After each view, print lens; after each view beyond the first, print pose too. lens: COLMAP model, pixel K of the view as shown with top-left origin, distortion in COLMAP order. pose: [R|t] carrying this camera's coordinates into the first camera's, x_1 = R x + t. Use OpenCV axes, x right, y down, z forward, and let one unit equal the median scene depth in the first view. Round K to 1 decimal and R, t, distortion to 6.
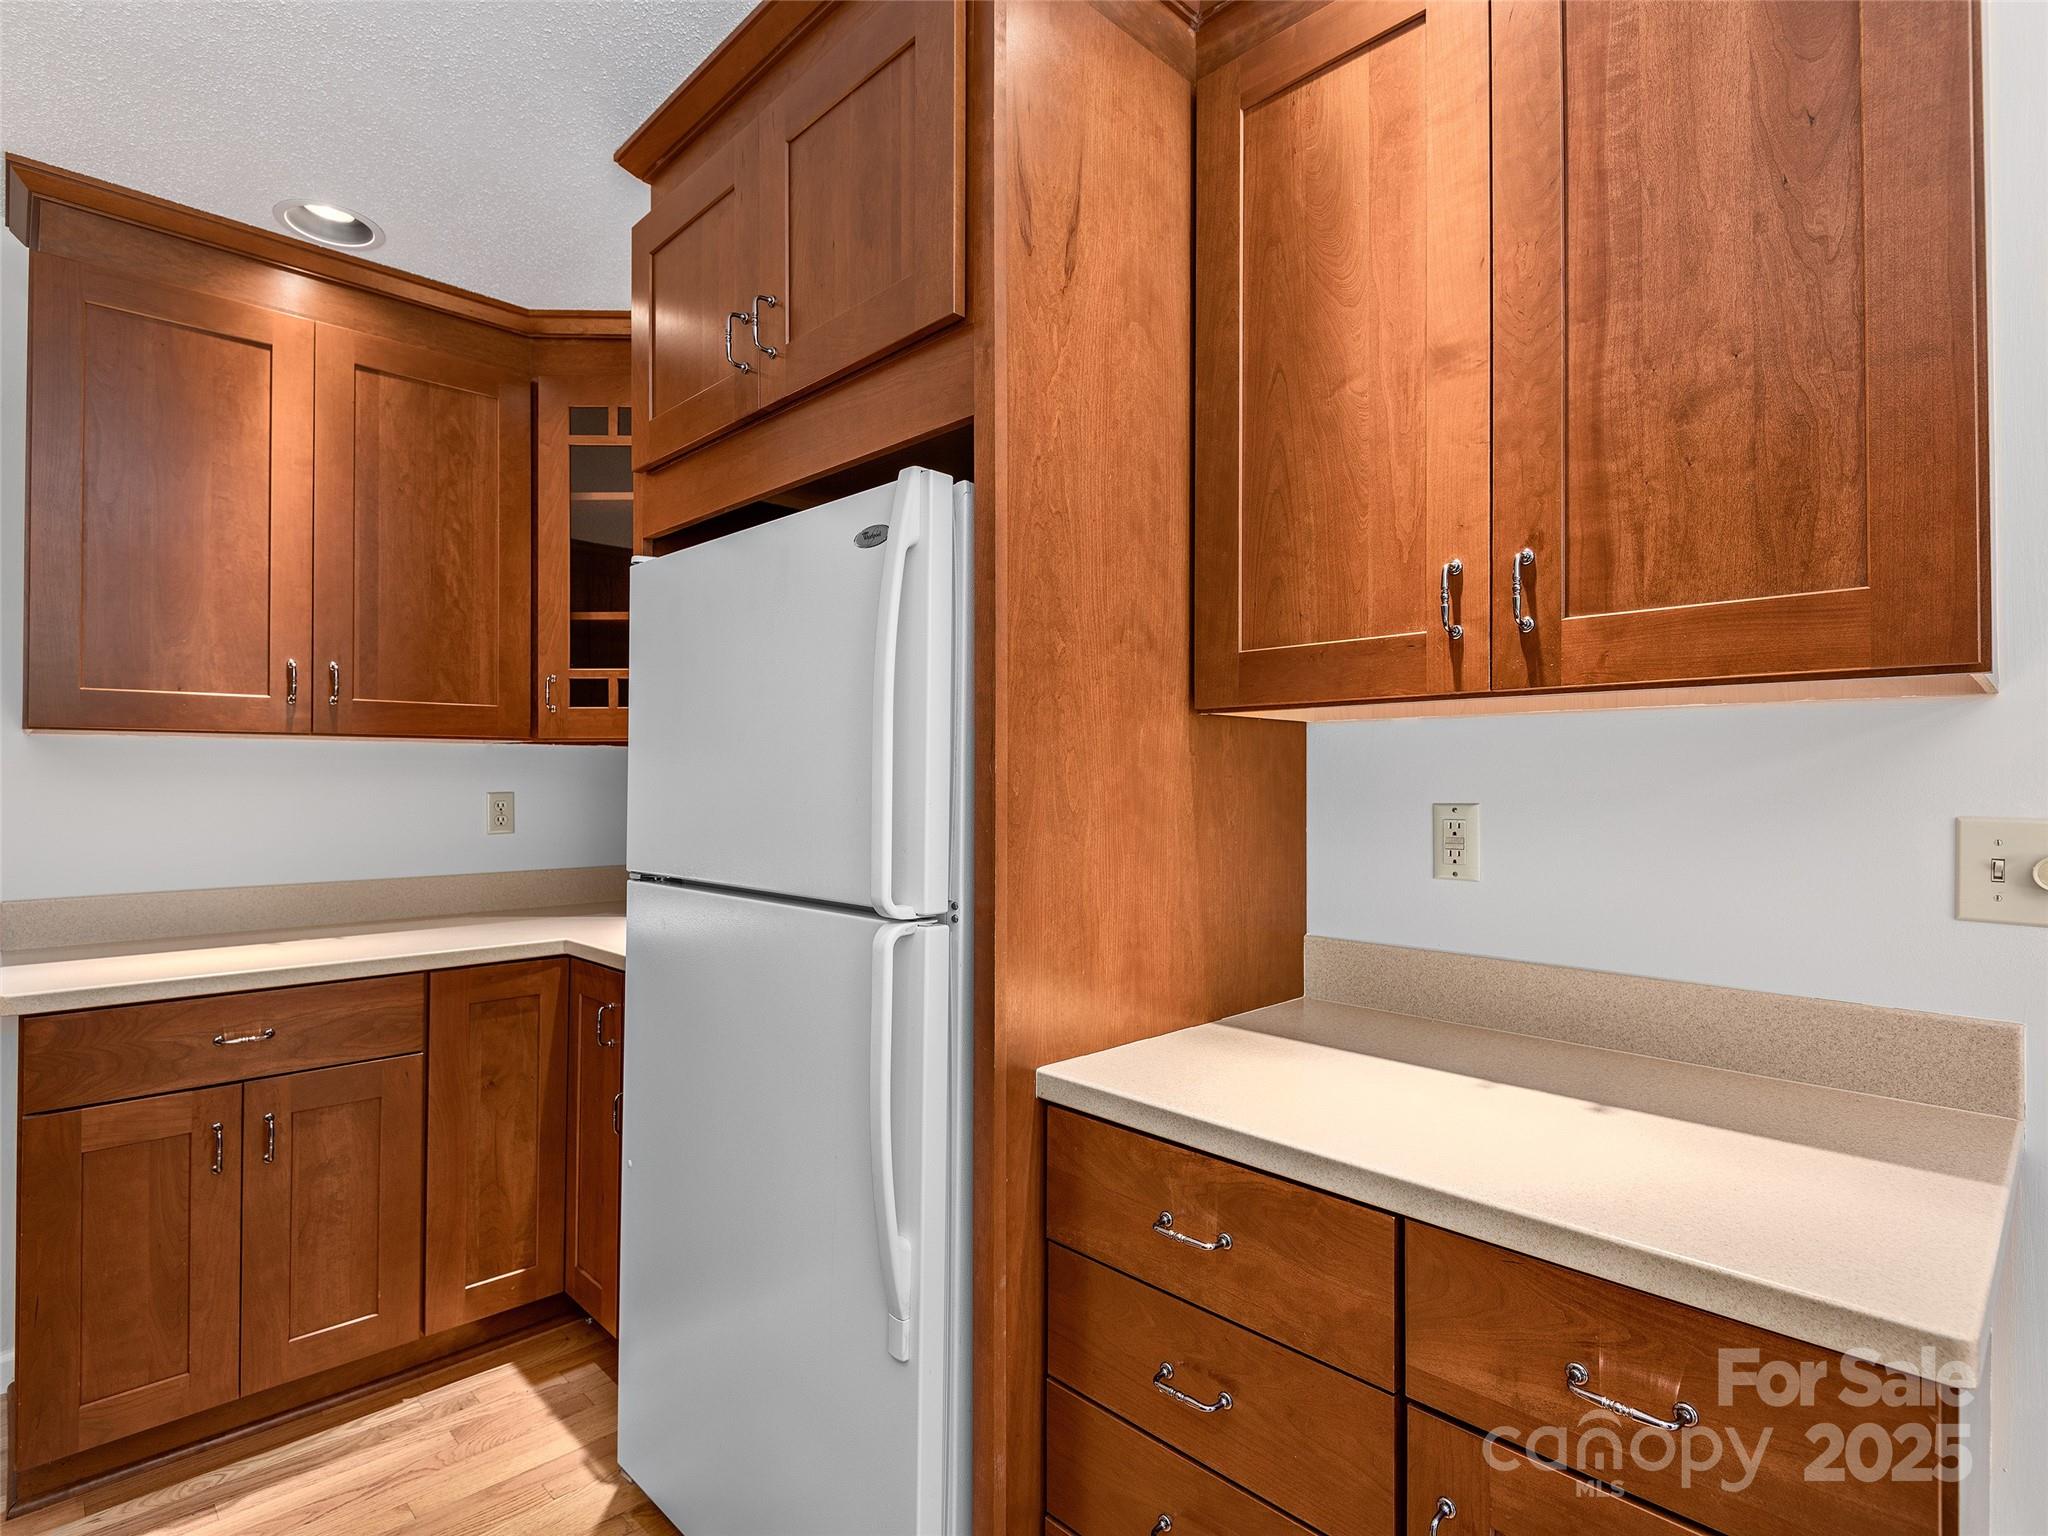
lens RADIAL K [[1043.3, 0, 1011.5], [0, 1043.3, 776.1], [0, 0, 1]] dist [0.002582, 0.000547]
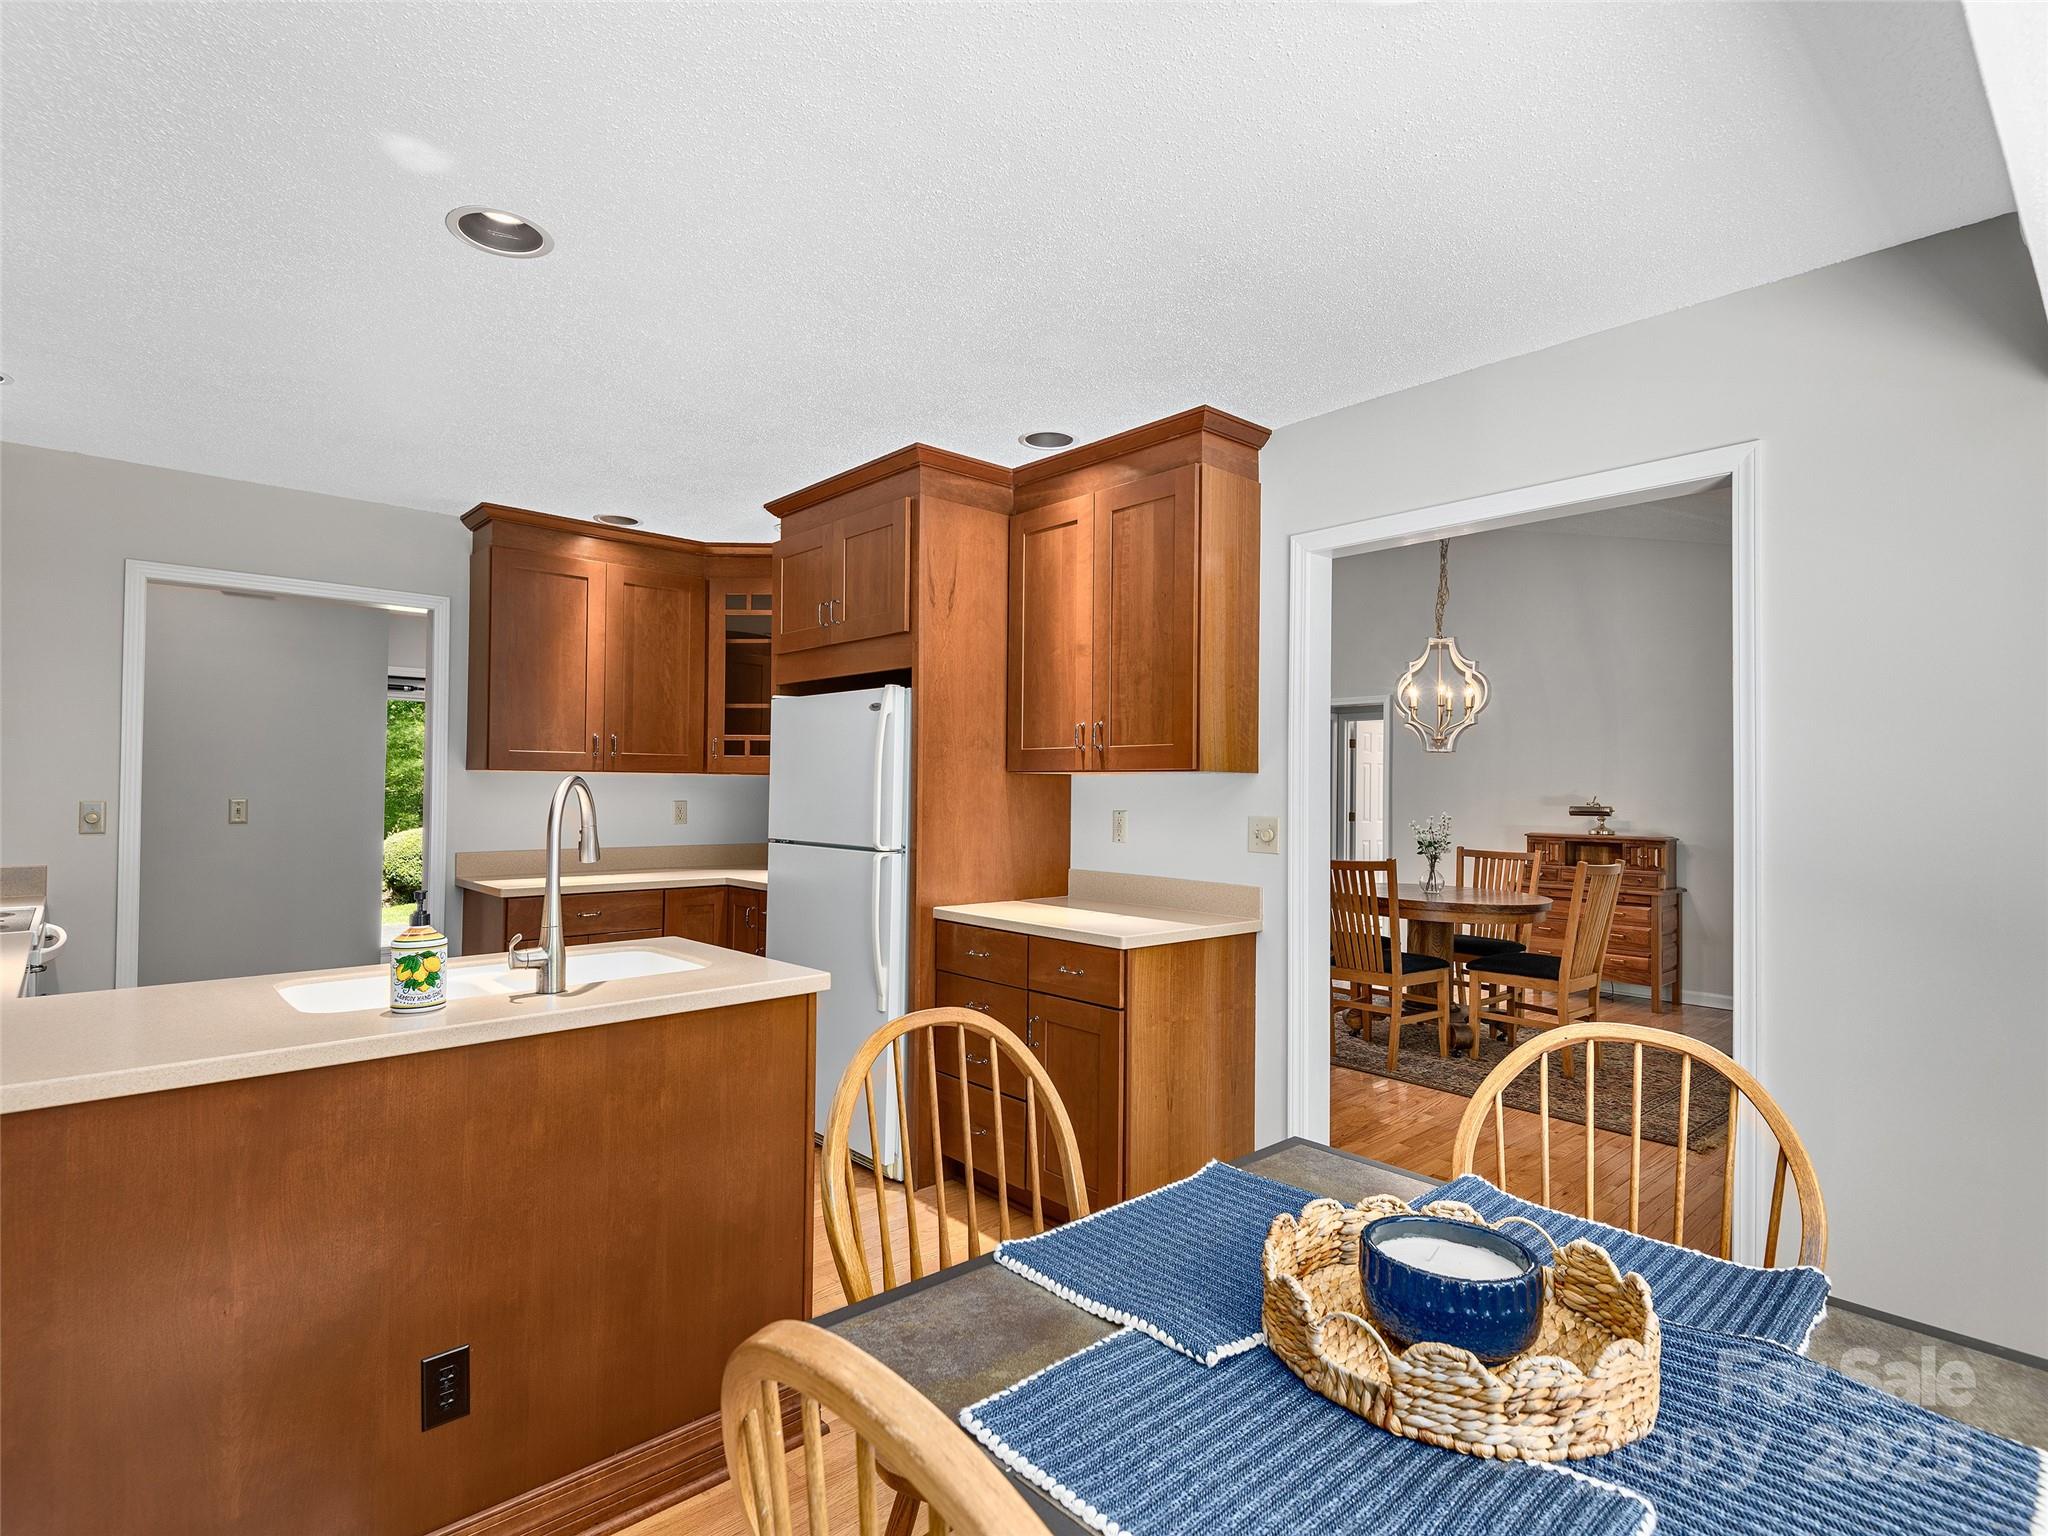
lens RADIAL K [[1043.3, 0, 1030.8], [0, 1043.3, 770.5], [0, 0, 1]] dist [0.002582, 0.000547]
pose [[0.999643, 0.007971, -0.025511, 0.324102], [-0.008290, 0.999888, -0.012428, -0.038975], [0.025409, 0.012635, 0.999597, -1.605114]]
